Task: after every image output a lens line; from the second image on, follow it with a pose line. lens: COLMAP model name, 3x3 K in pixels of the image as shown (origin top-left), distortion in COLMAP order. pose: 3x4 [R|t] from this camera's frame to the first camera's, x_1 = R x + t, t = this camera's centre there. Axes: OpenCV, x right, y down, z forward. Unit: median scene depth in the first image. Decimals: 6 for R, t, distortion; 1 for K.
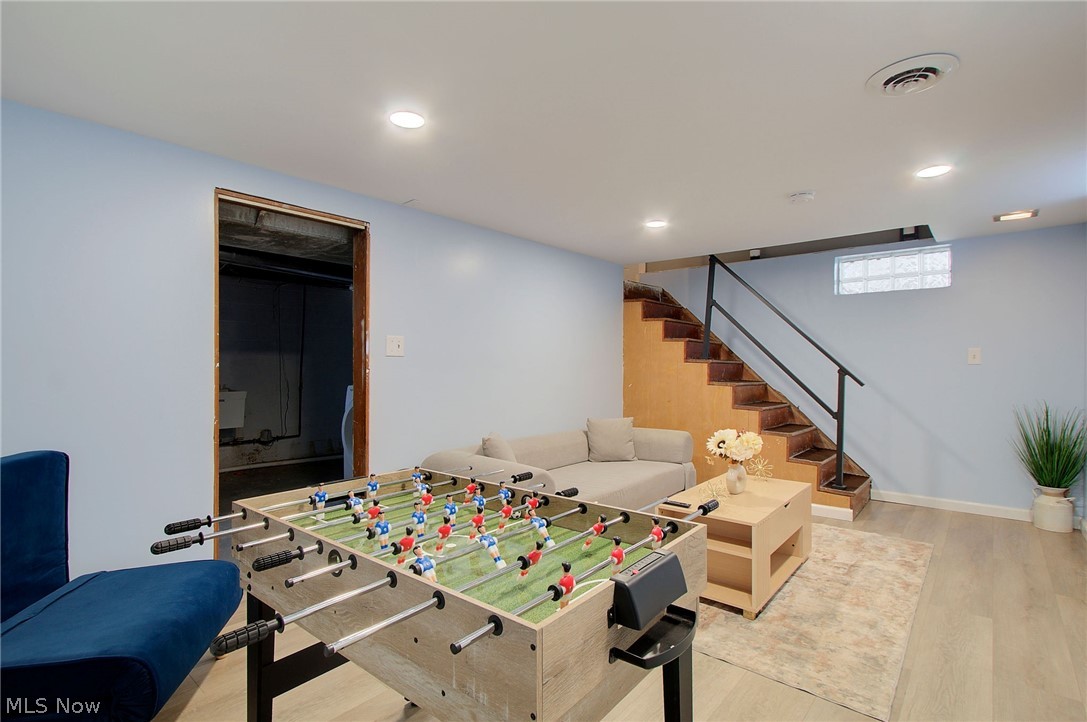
lens RADIAL K [[519.7, 0, 539.9], [0, 519.7, 355.8], [0, 0, 1]] dist [0.003902, 0.000999]
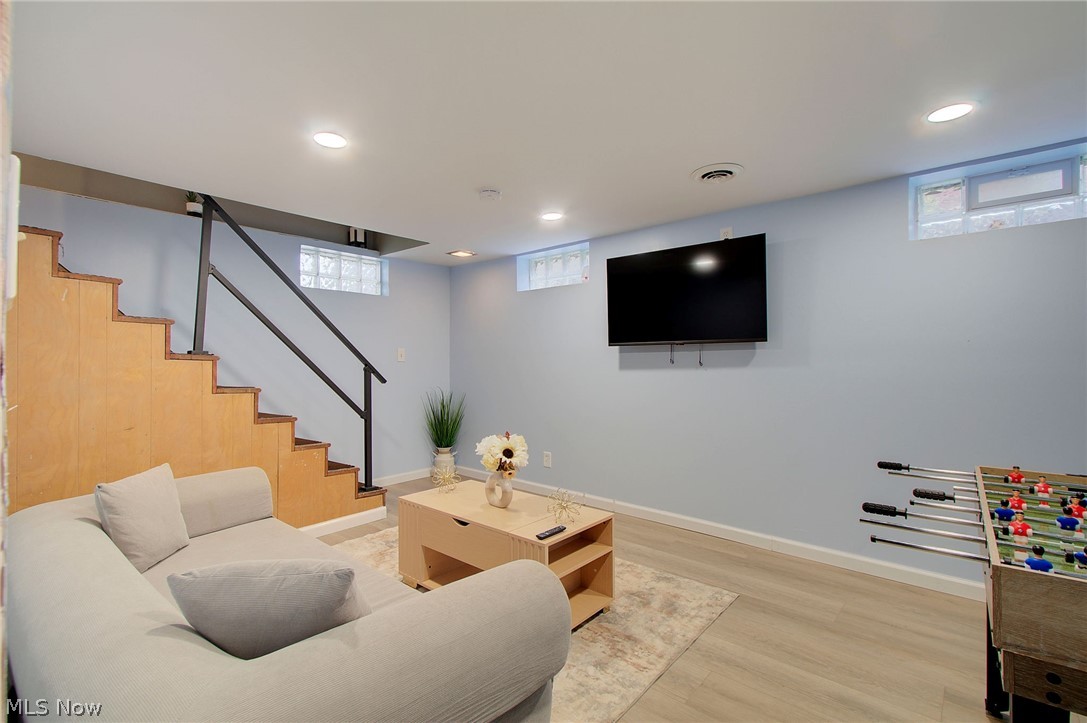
lens RADIAL K [[481.9, 0, 543.5], [0, 481.9, 361.5], [0, 0, 1]] dist [0.001164, 0.000156]
pose [[0.028599, 0.001958, 0.999589, -0.313031], [-0.004640, 0.999988, -0.001826, 0.017542], [-0.999580, -0.004586, 0.028607, 0.655303]]
